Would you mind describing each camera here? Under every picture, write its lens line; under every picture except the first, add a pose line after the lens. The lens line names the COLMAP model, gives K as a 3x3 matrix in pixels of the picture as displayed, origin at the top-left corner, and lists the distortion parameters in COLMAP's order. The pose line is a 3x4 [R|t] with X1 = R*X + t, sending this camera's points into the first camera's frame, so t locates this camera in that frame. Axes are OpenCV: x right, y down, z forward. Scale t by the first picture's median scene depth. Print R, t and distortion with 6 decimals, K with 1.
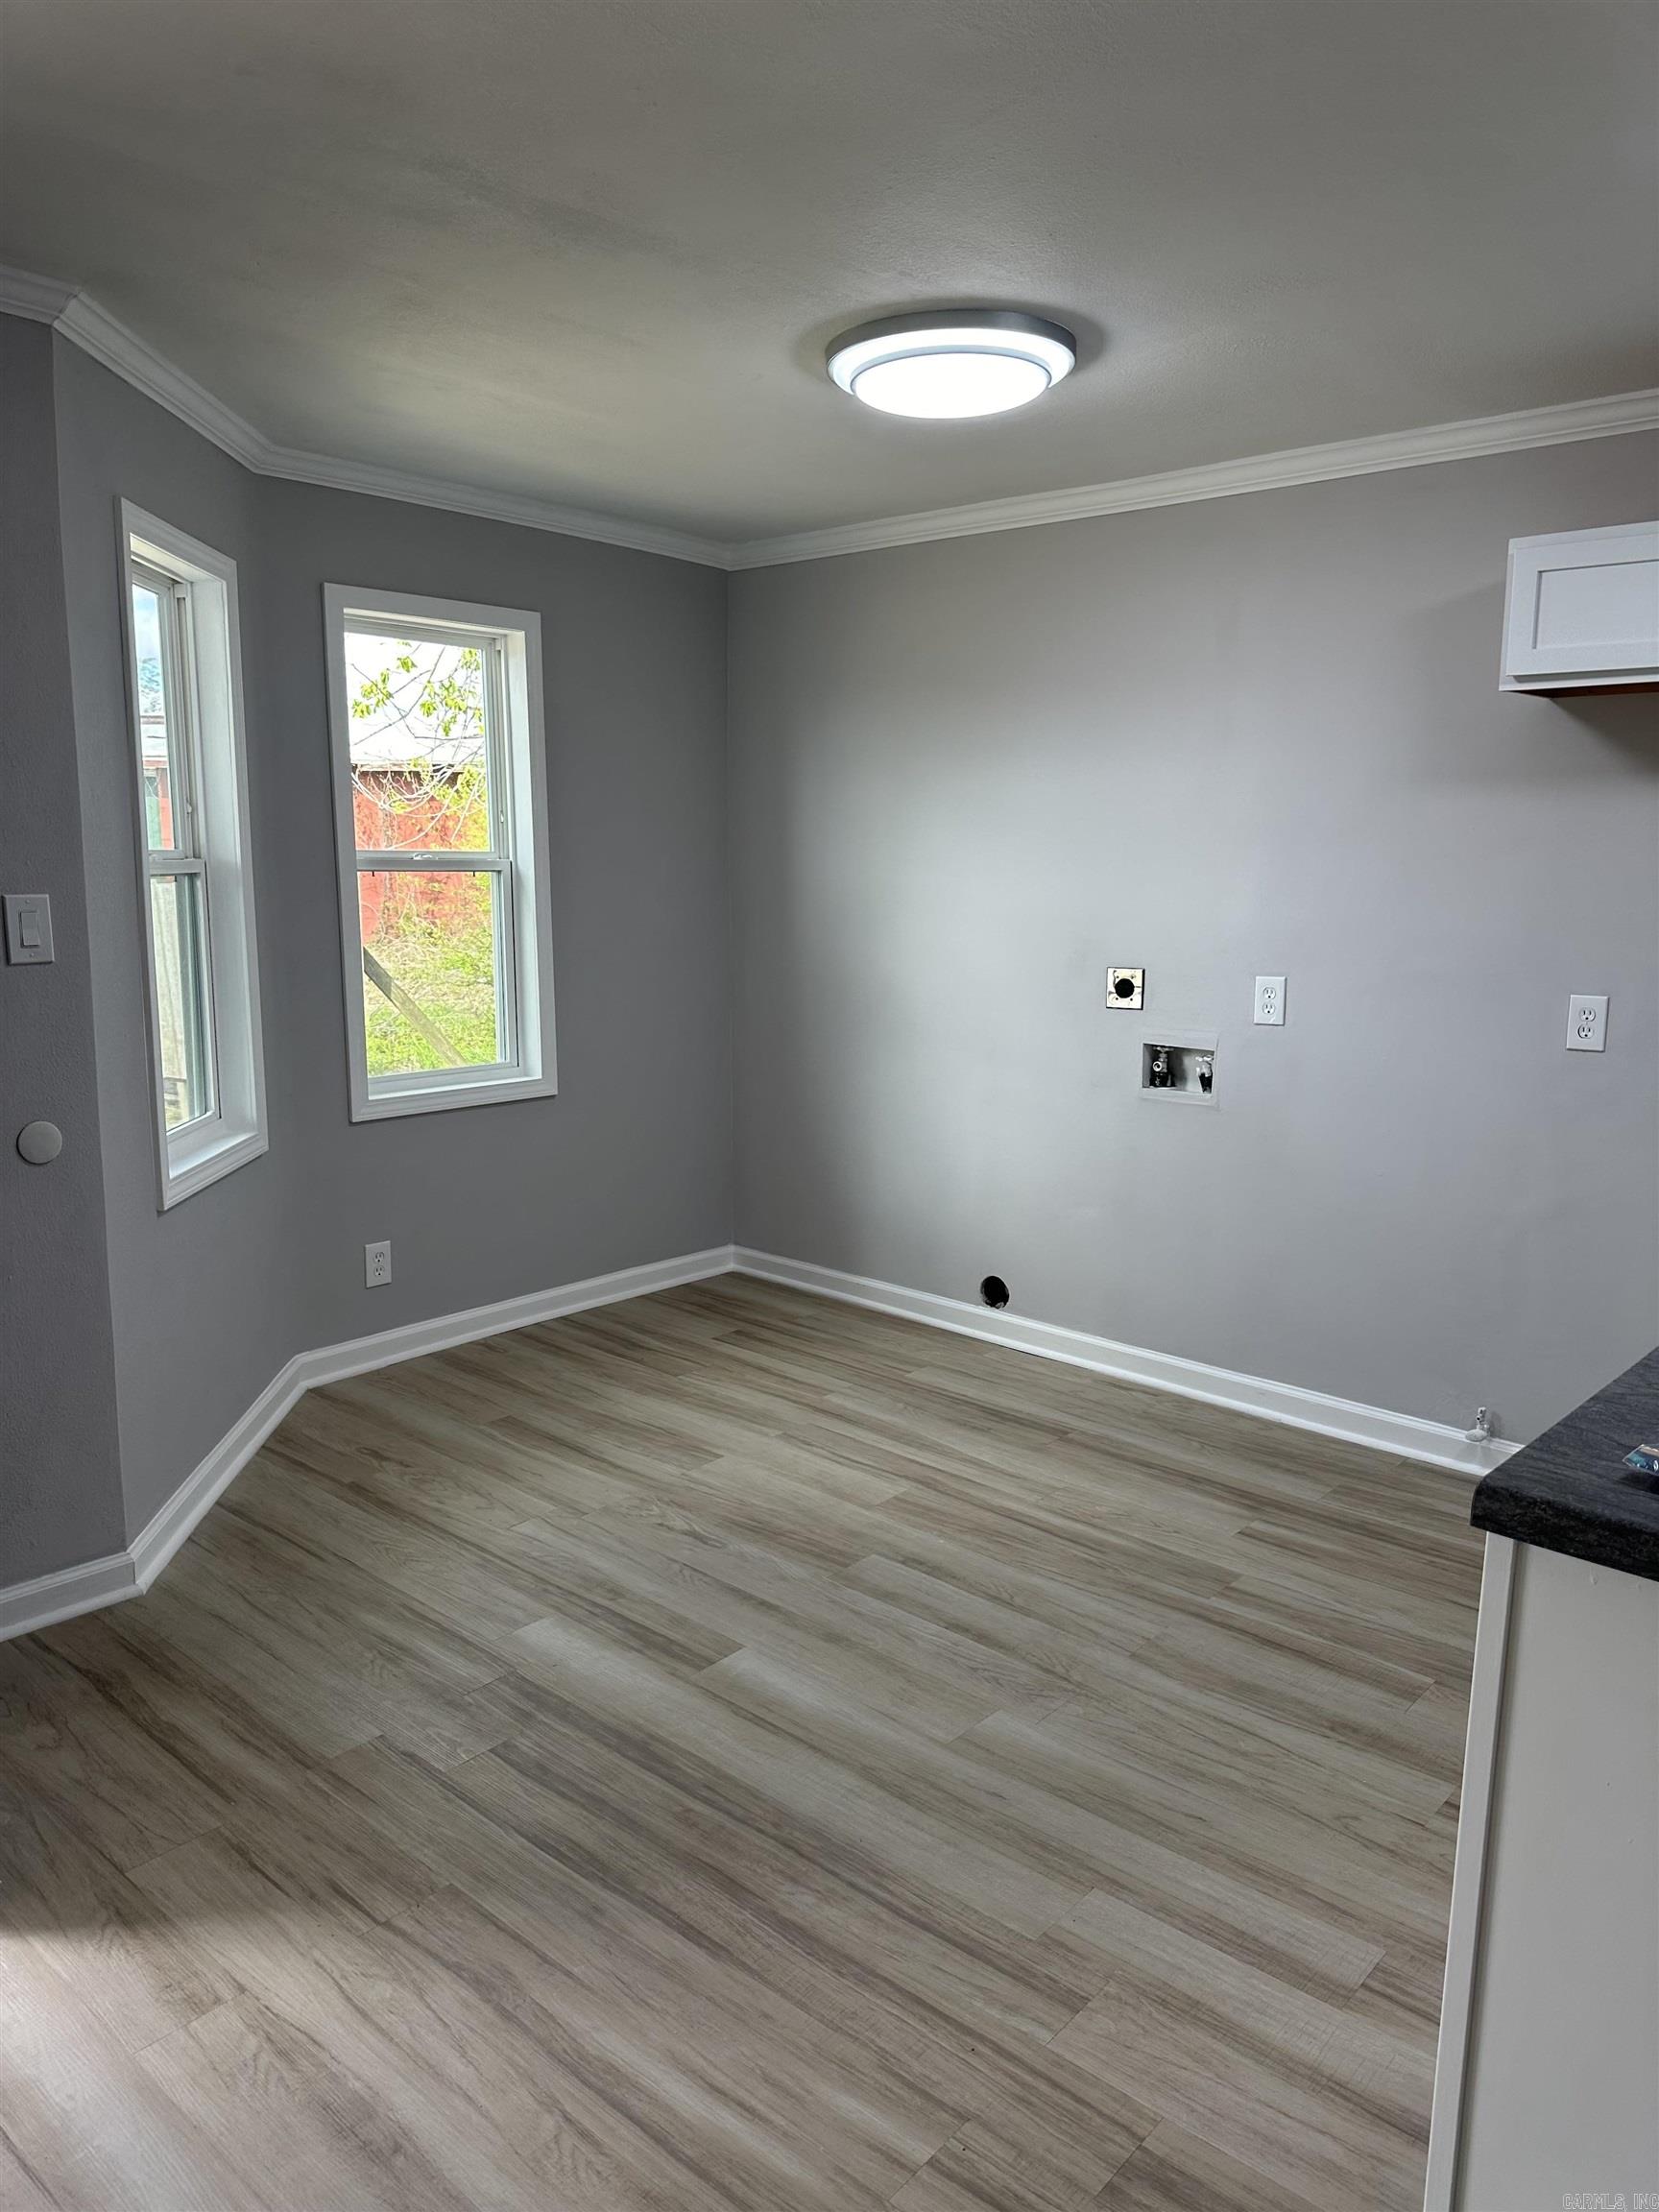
lens RADIAL K [[1580.4, 0, 835.7], [0, 1580.4, 1103.4], [0, 0, 1]] dist [0.031600, -0.038882]
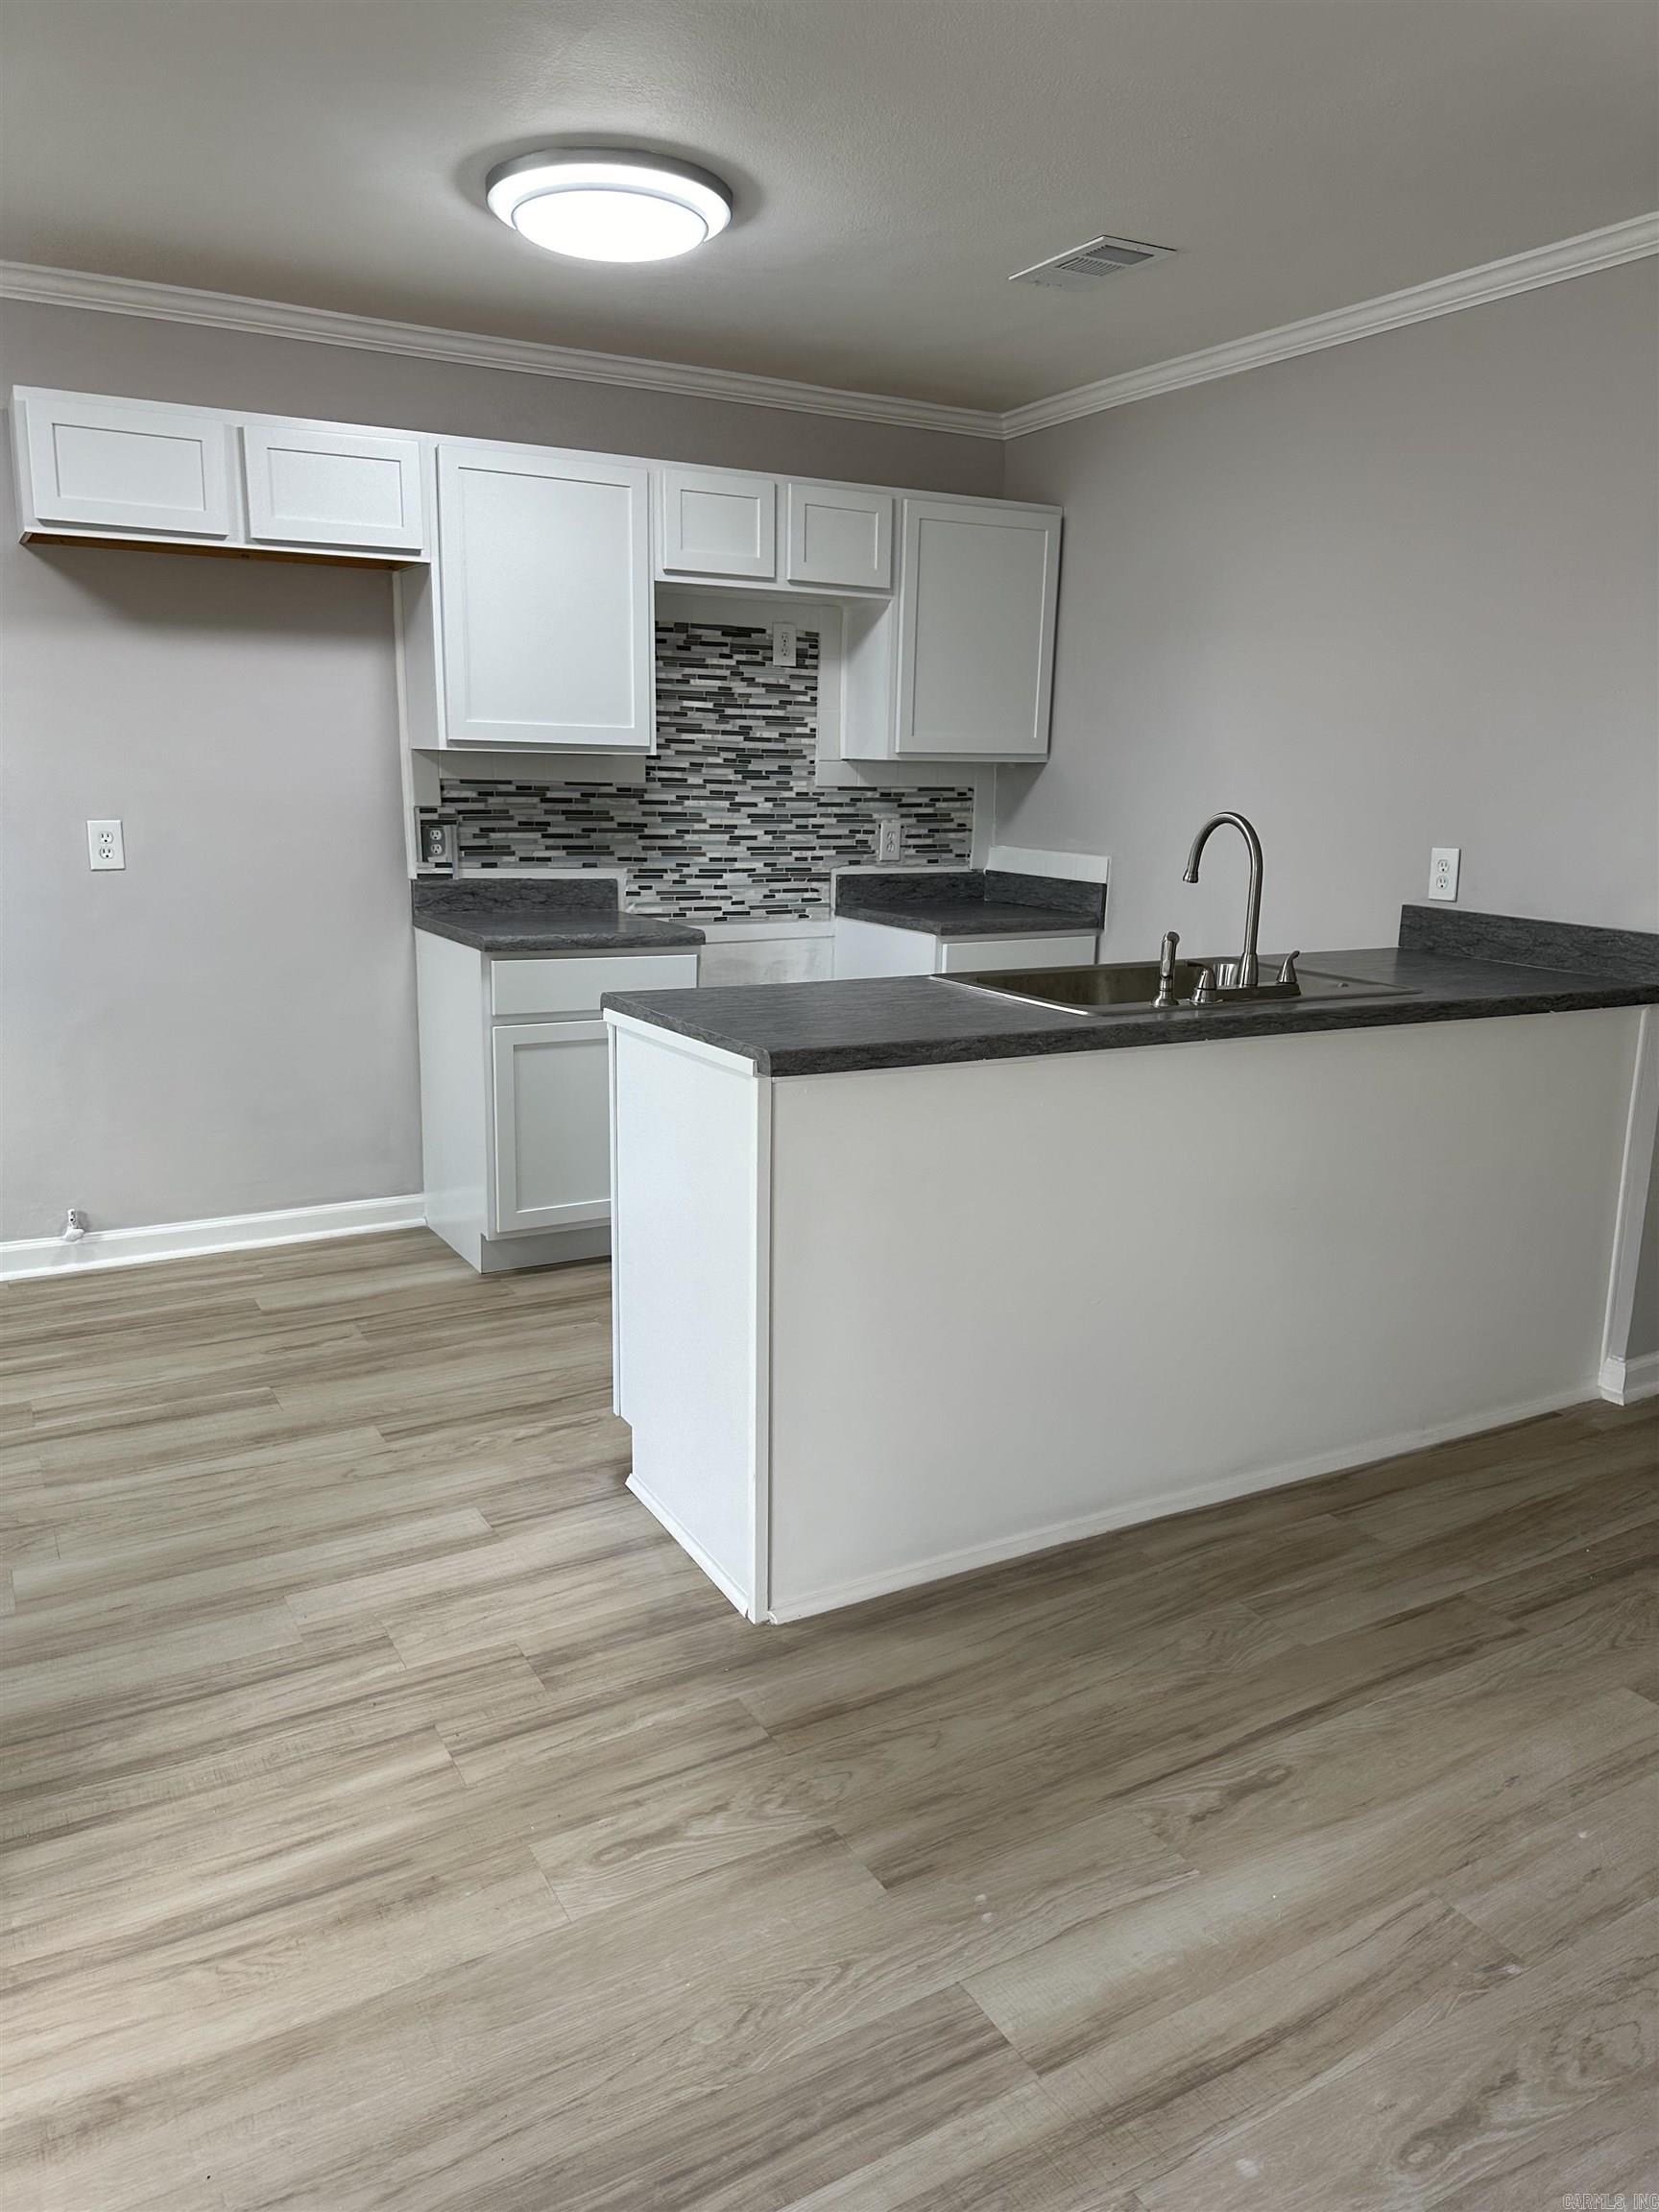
lens RADIAL K [[1580.4, 0, 839.3], [0, 1580.4, 1114.1], [0, 0, 1]] dist [0.031600, -0.038882]
pose [[0.309208, -0.208838, 0.927781, -0.761658], [0.133350, 0.975473, 0.175131, 0.013121], [-0.941599, 0.069567, 0.329473, 0.251139]]
